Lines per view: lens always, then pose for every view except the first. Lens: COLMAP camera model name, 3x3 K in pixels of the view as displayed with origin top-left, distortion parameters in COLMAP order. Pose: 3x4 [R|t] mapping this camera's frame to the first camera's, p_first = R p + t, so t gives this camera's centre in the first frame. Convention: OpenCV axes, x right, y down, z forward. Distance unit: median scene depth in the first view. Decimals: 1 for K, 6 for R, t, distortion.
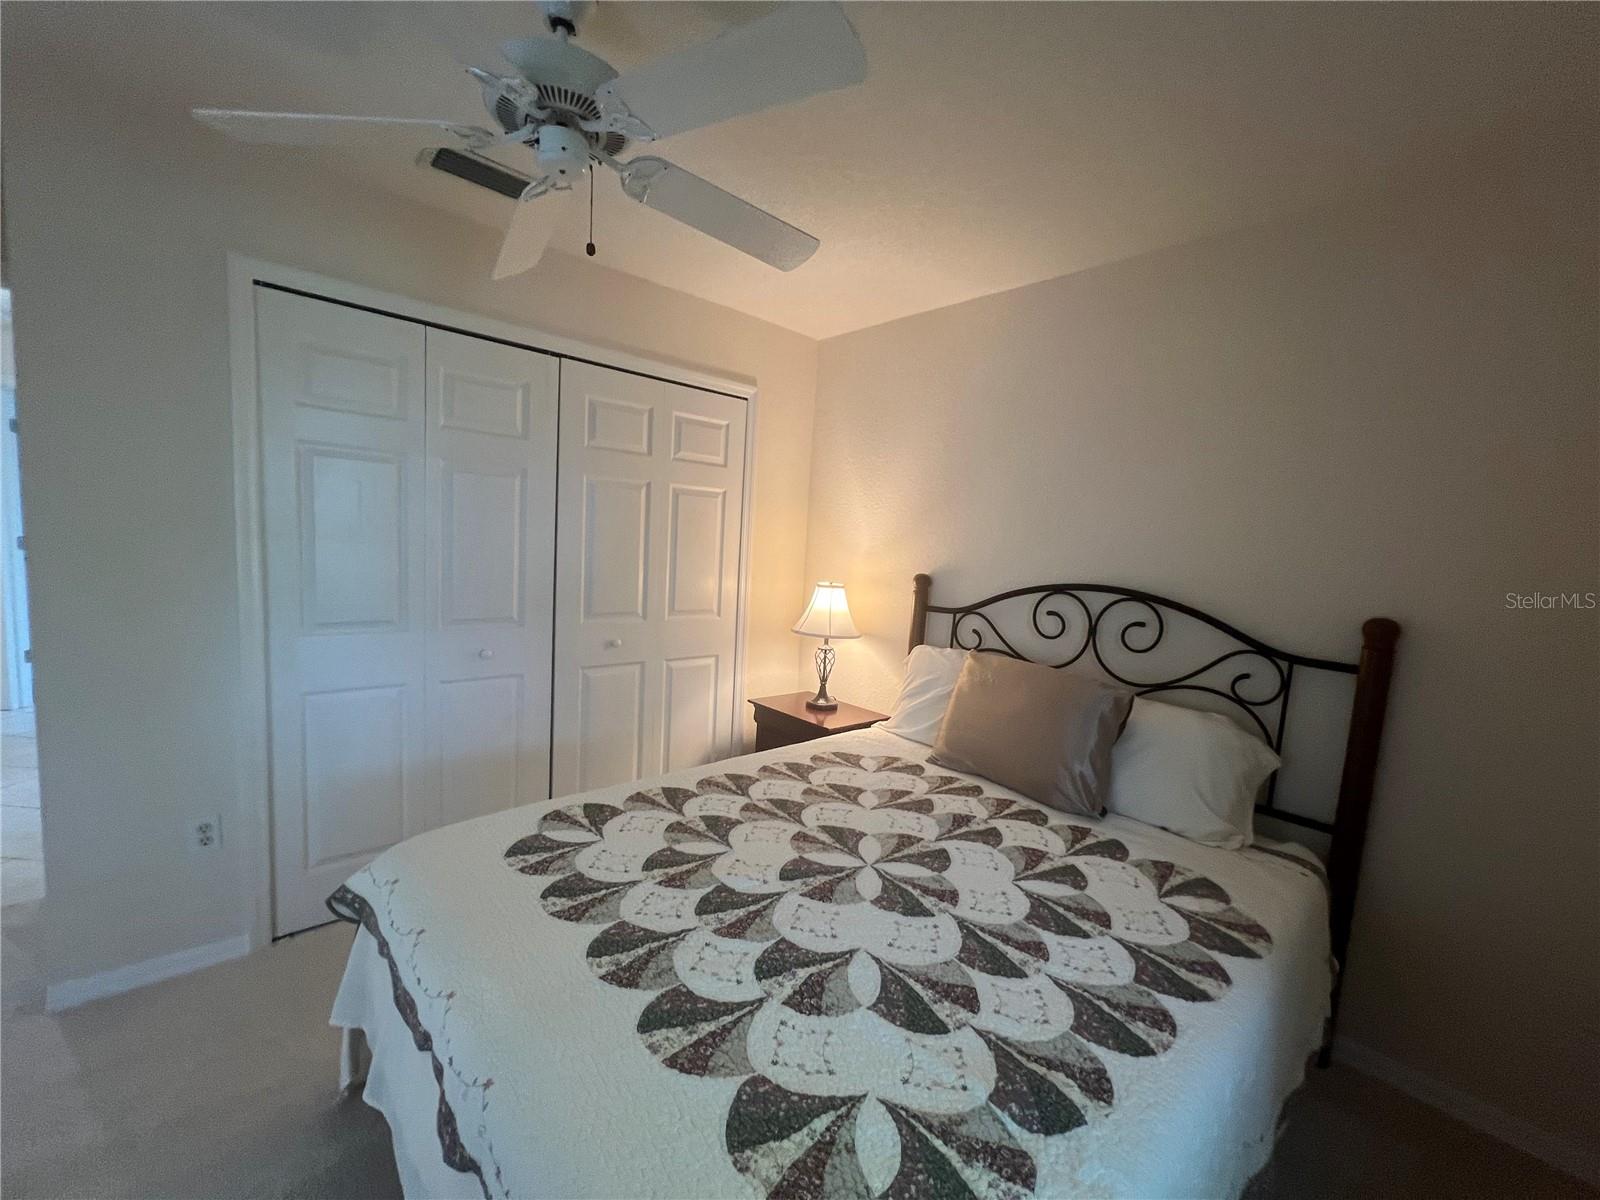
lens RADIAL K [[643.1, 0, 801.0], [0, 643.1, 601.1], [0, 0, 1]] dist [-0.001682, 0.000267]
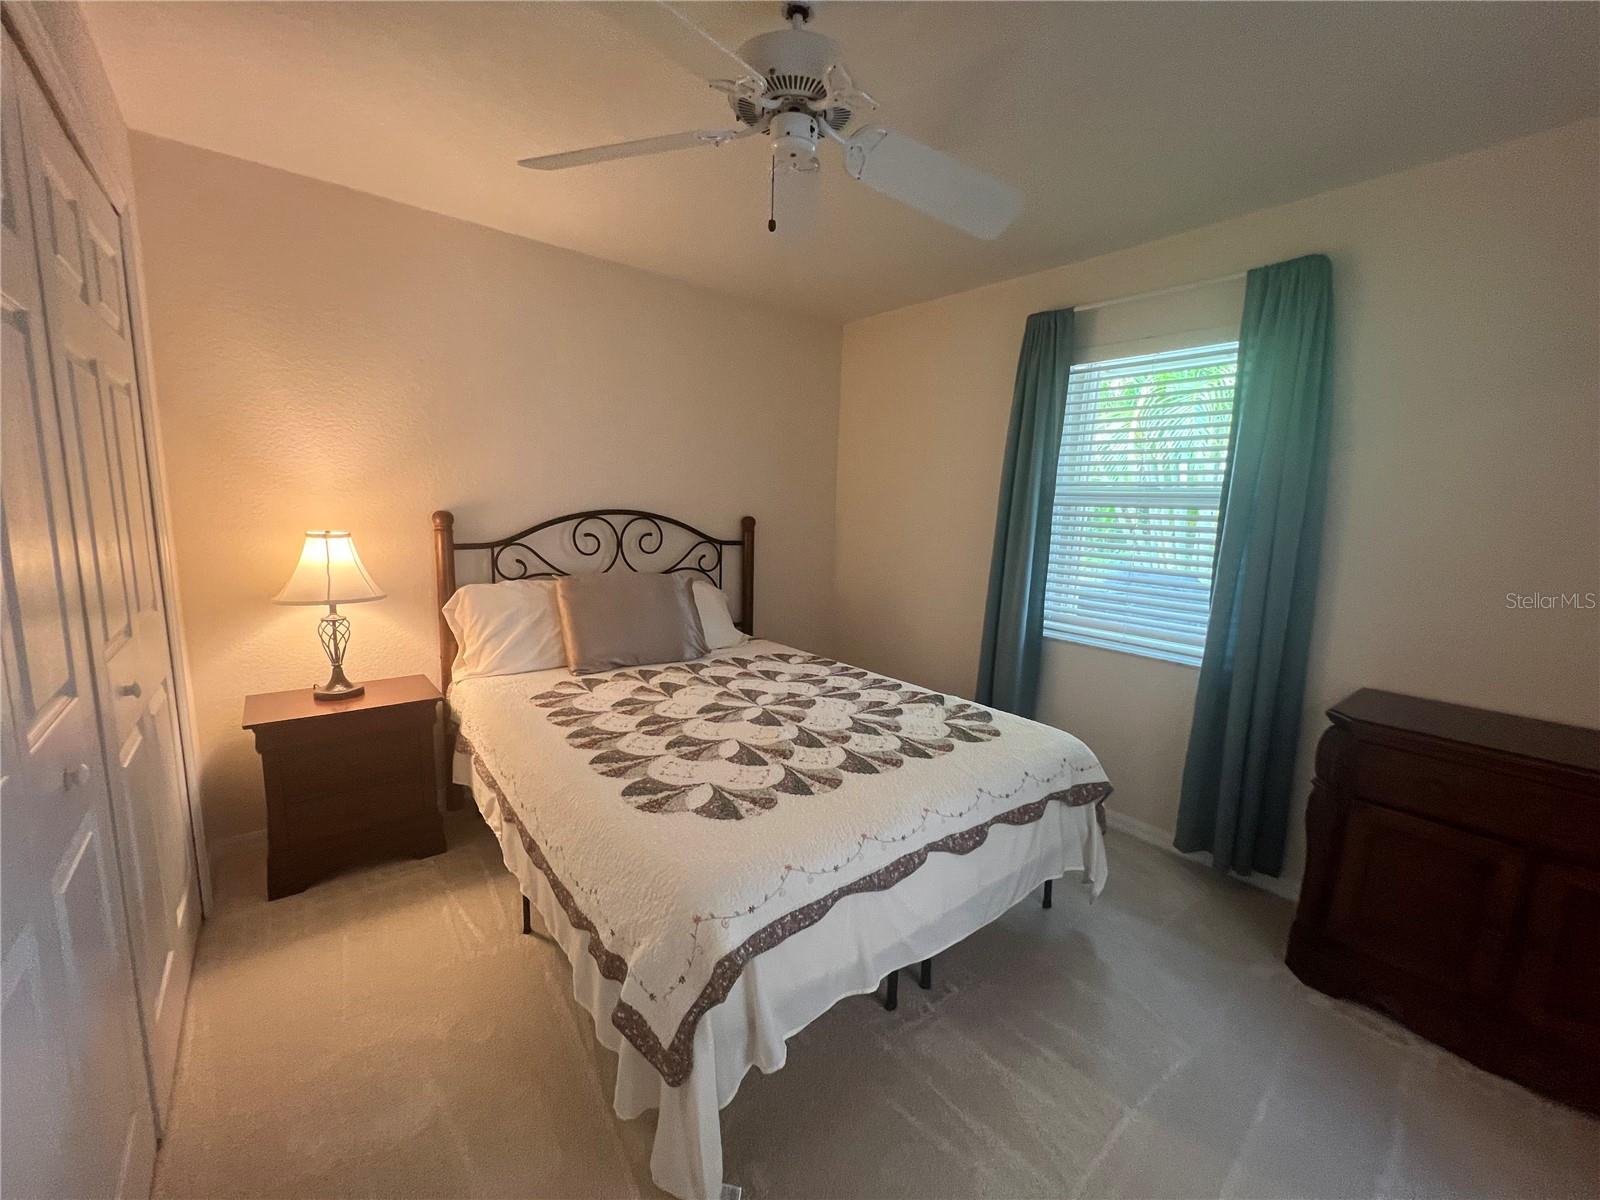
lens RADIAL K [[643.1, 0, 798.6], [0, 643.1, 603.6], [0, 0, 1]] dist [-0.001682, 0.000267]
pose [[0.059082, -0.205057, 0.976965, -1.021649], [0.067358, 0.977263, 0.201046, -0.090851], [-0.995978, 0.053929, 0.071551, 0.622464]]
